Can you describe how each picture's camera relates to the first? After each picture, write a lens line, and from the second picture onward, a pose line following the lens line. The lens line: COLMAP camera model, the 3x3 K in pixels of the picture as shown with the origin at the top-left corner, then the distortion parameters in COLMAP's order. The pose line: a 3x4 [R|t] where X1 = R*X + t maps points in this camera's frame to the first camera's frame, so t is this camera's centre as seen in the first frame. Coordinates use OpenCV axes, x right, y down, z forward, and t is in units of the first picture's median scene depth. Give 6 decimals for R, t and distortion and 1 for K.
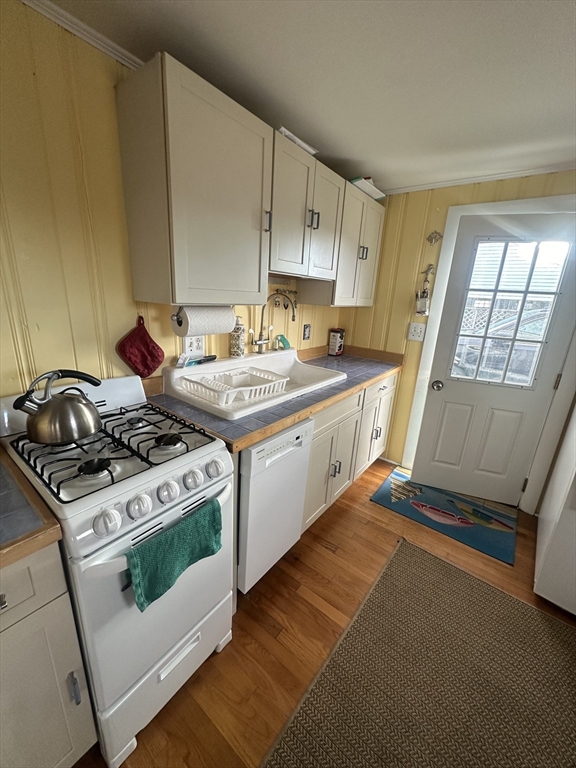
lens RADIAL K [[306.0, 0, 288.0], [0, 306.0, 384.0], [0, 0, 1]] dist [-0.001476, 0.000018]
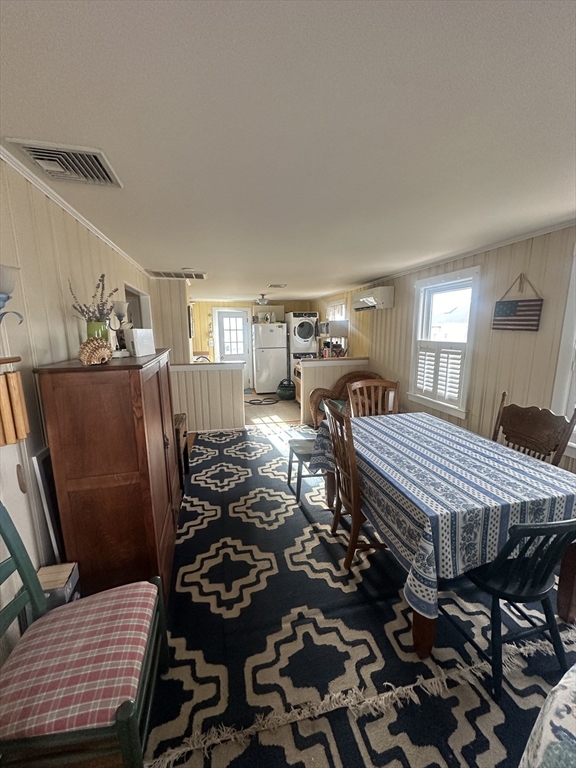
lens RADIAL K [[306.0, 0, 288.0], [0, 306.0, 384.0], [0, 0, 1]] dist [-0.001476, 0.000018]
pose [[0.628845, -0.192150, 0.753414, -1.641331], [0.259896, 0.965194, 0.029237, 0.367881], [-0.732809, 0.177423, 0.656896, -1.678395]]
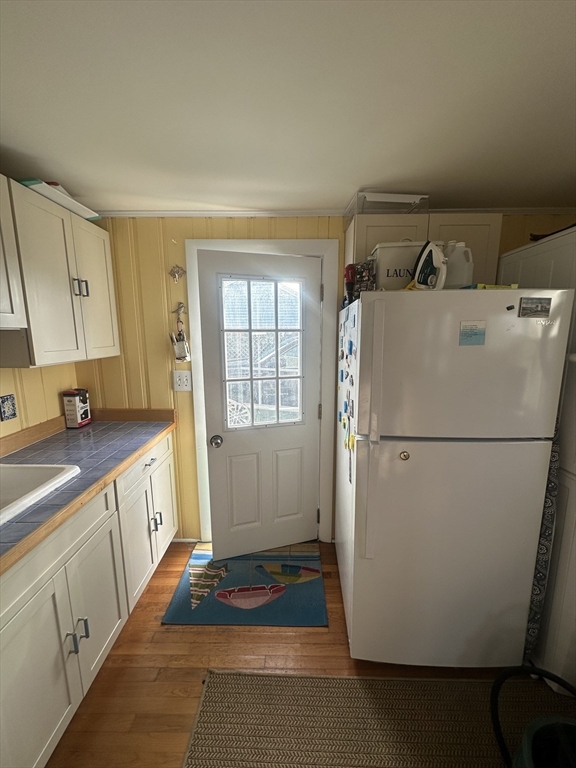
lens RADIAL K [[306.0, 0, 288.0], [0, 306.0, 384.0], [0, 0, 1]] dist [-0.001476, 0.000018]
pose [[0.798512, -0.158332, 0.580784, 0.180260], [0.215386, 0.976067, -0.030038, -0.081320], [-0.562128, 0.149078, 0.813504, 0.176049]]
